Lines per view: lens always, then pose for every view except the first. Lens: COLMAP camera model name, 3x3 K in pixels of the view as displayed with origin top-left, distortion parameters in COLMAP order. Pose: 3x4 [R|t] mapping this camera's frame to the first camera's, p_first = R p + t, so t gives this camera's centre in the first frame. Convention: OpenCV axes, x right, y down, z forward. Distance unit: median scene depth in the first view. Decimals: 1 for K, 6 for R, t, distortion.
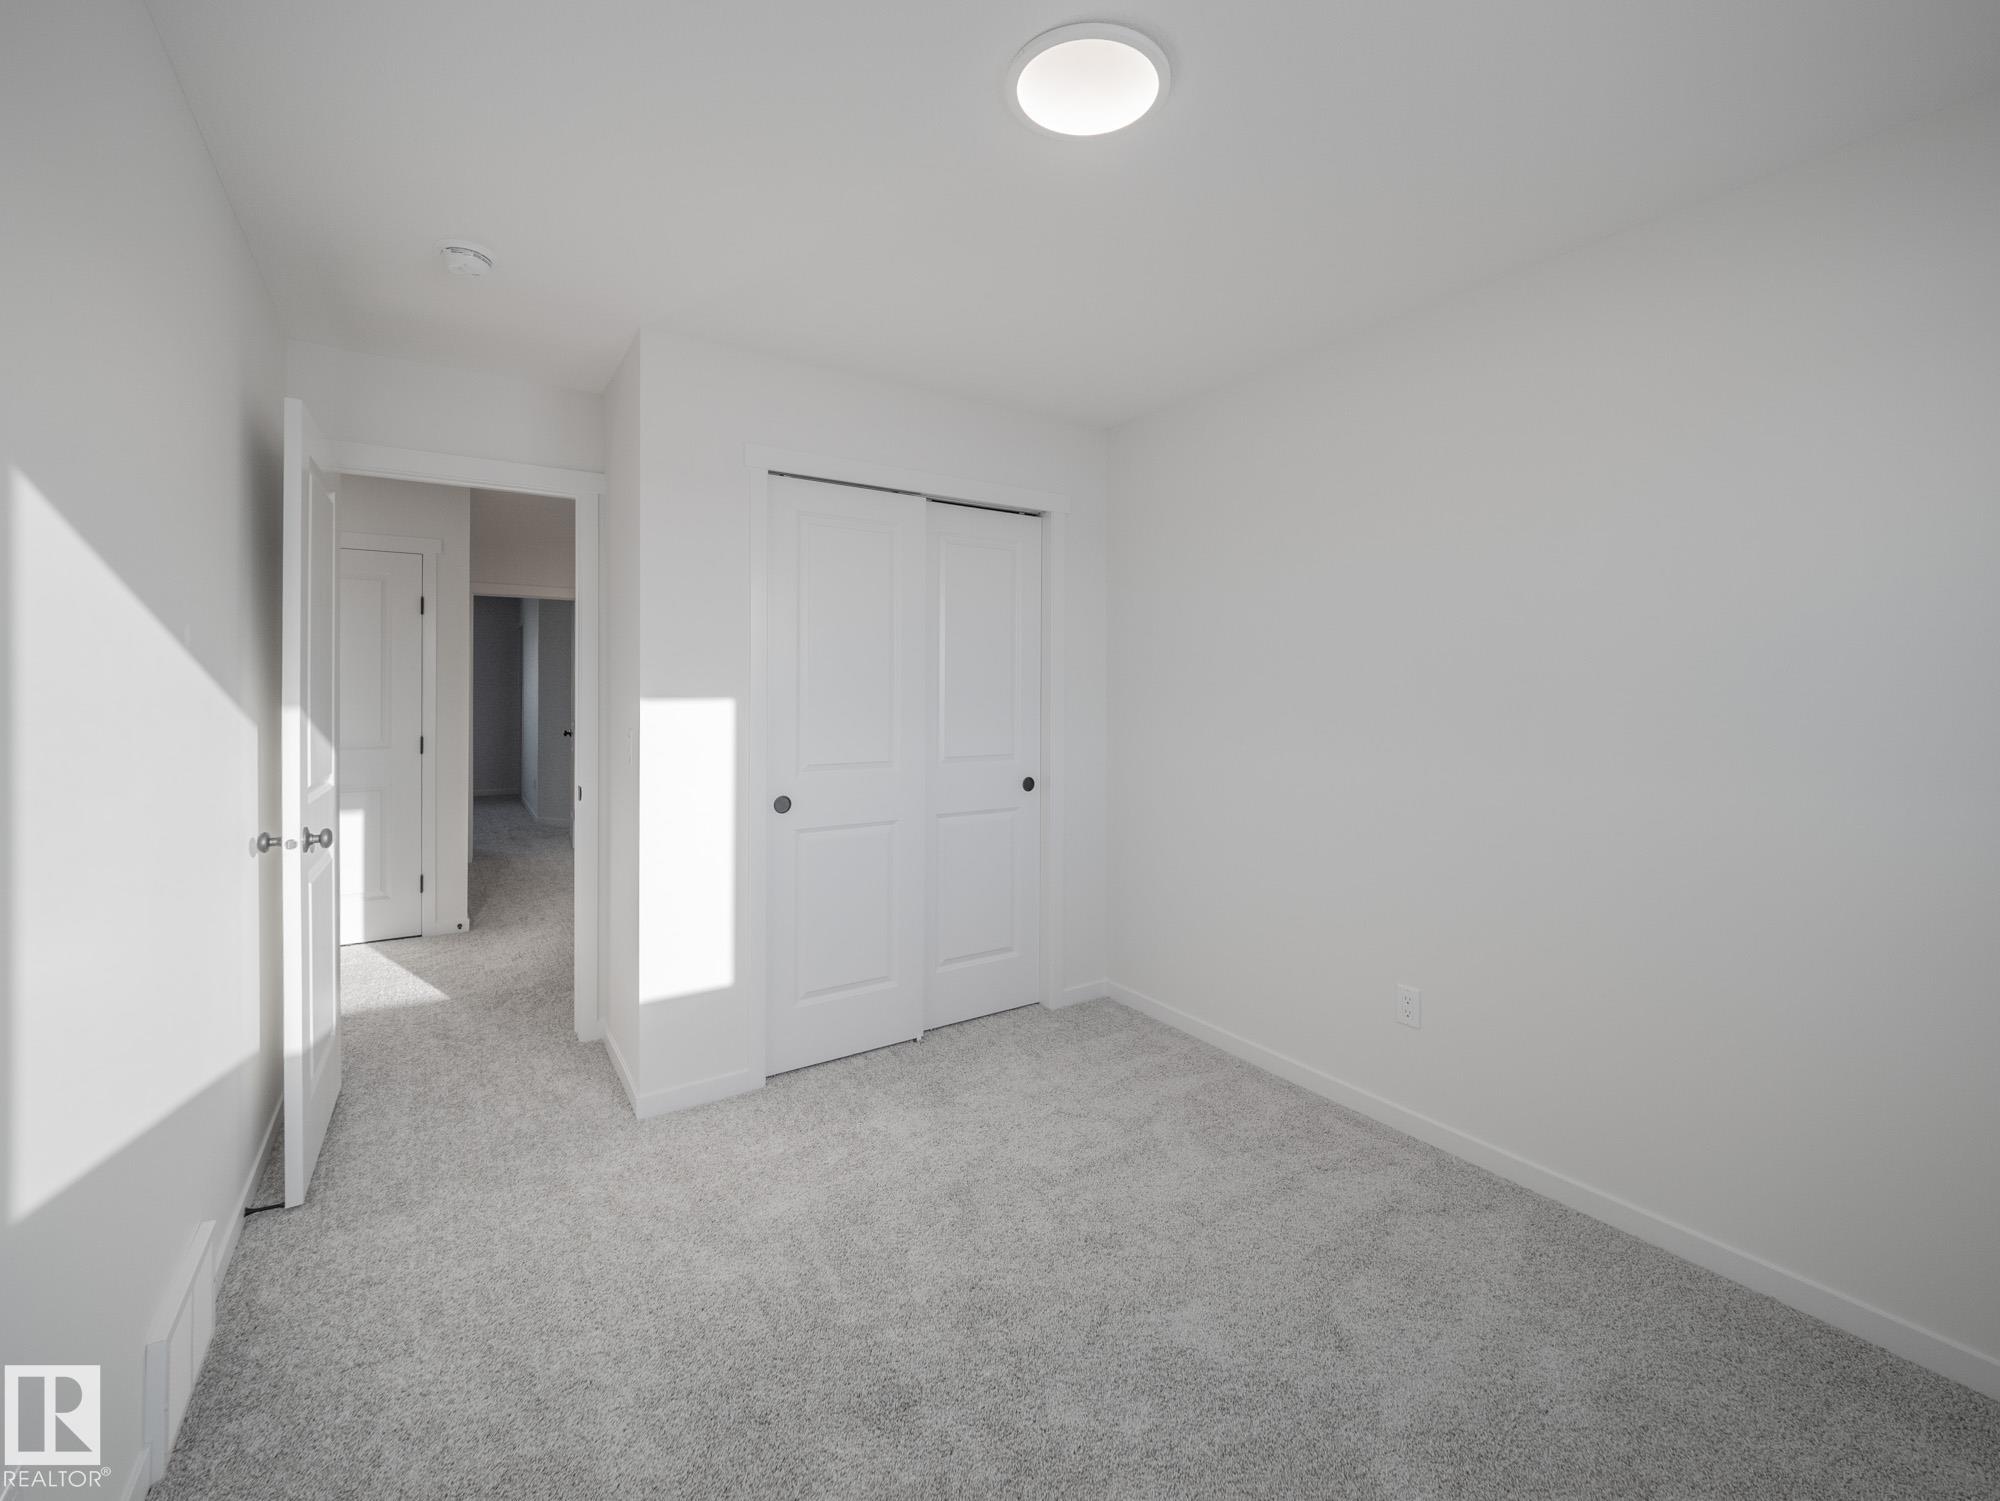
lens RADIAL K [[825.0, 0, 1001.7], [0, 825.0, 735.7], [0, 0, 1]] dist [-0.011057, -0.000137]
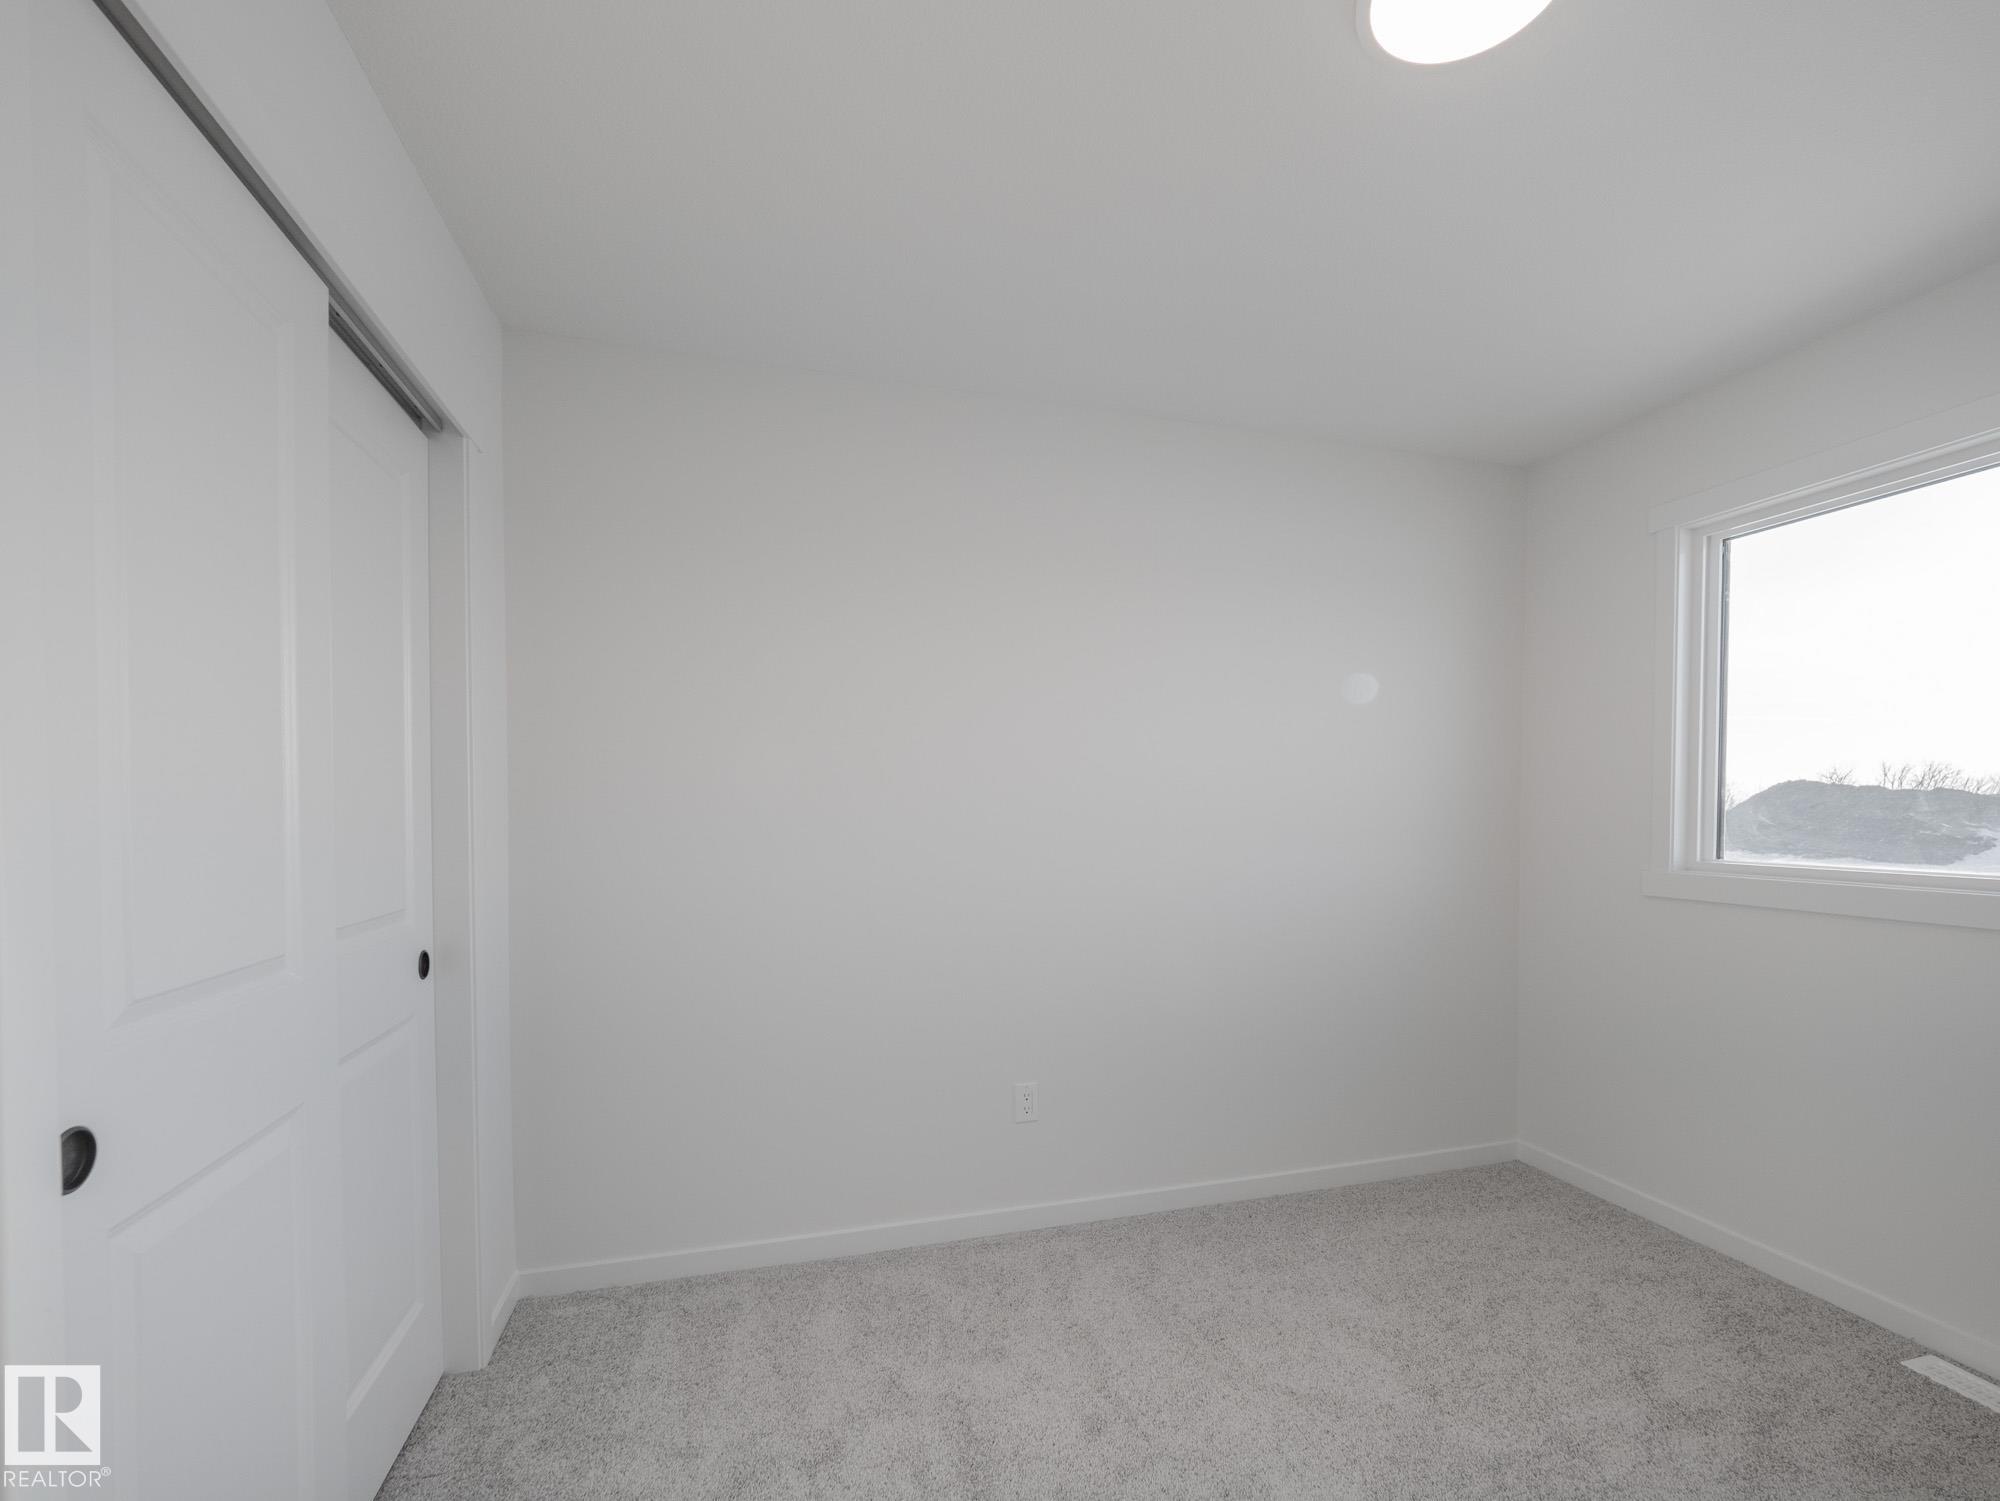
lens RADIAL K [[825.0, 0, 1001.7], [0, 825.0, 735.7], [0, 0, 1]] dist [-0.011057, -0.000137]
pose [[0.315134, 0.090942, 0.944680, -0.404305], [0.044051, 0.992924, -0.110281, -0.017140], [-0.948024, 0.076367, 0.308898, 0.483204]]
